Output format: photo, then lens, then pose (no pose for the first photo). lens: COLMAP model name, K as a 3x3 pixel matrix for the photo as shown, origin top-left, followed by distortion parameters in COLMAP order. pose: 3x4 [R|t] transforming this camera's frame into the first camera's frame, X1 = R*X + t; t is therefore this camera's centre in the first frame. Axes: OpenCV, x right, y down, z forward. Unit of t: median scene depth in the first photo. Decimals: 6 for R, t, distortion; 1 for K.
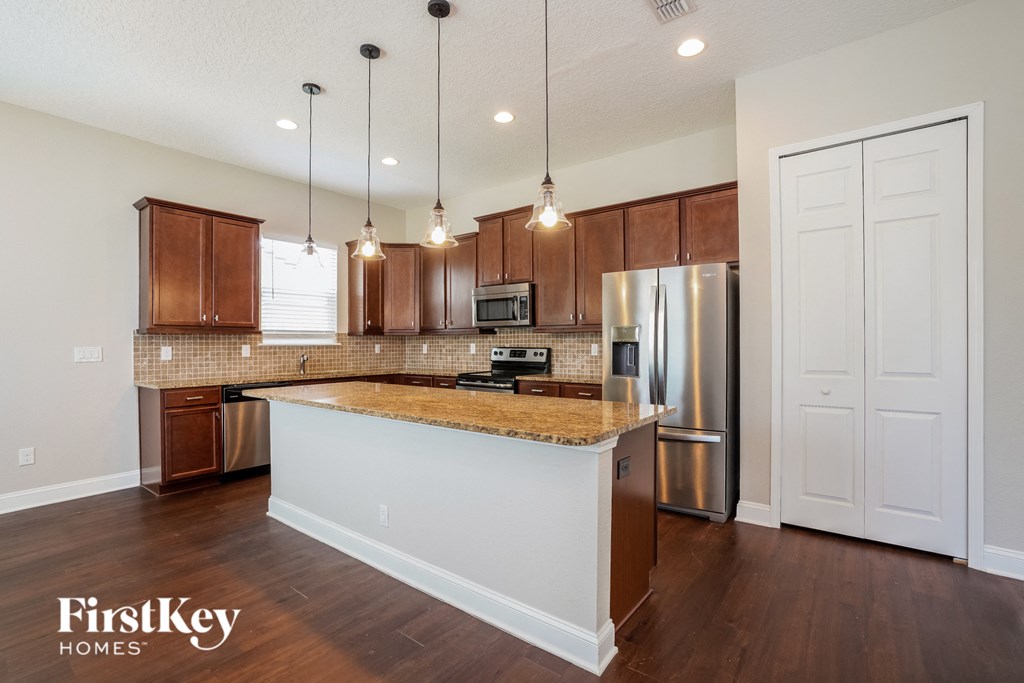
lens RADIAL K [[474.4, 0, 512.0], [0, 474.4, 341.5], [0, 0, 1]] dist [-0.001383, 0.000496]
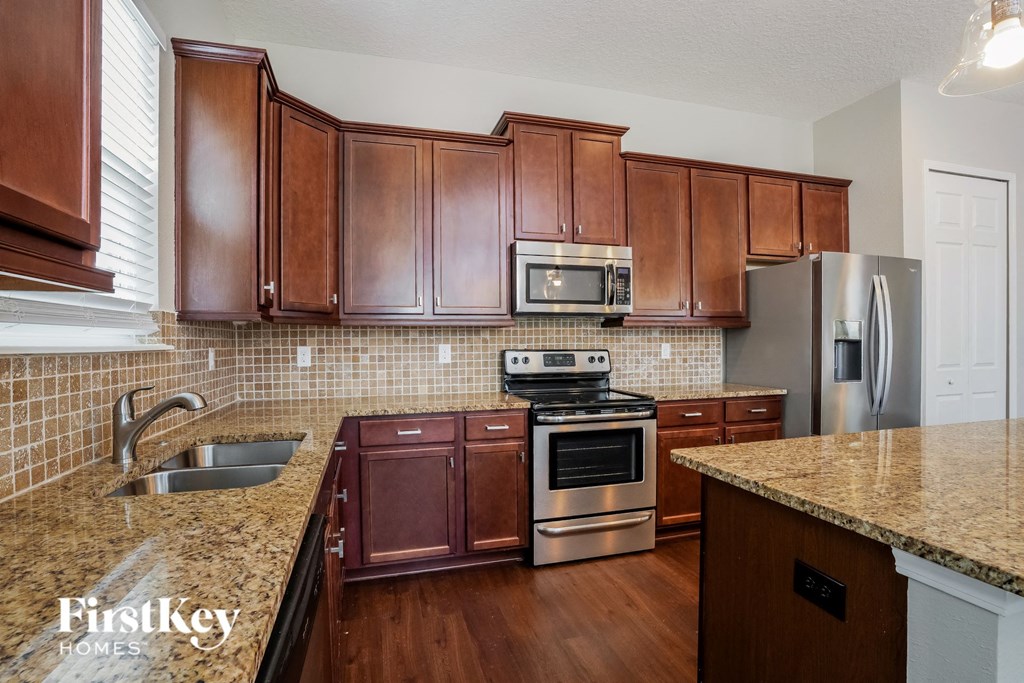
lens RADIAL K [[478.1, 0, 512.0], [0, 478.1, 341.5], [0, 0, 1]] dist [-0.025145, -0.000047]
pose [[0.588776, 0.002123, 0.808294, -0.576897], [0.003675, 0.999979, -0.005303, 0.005418], [-0.808288, 0.006093, 0.588756, 0.760123]]
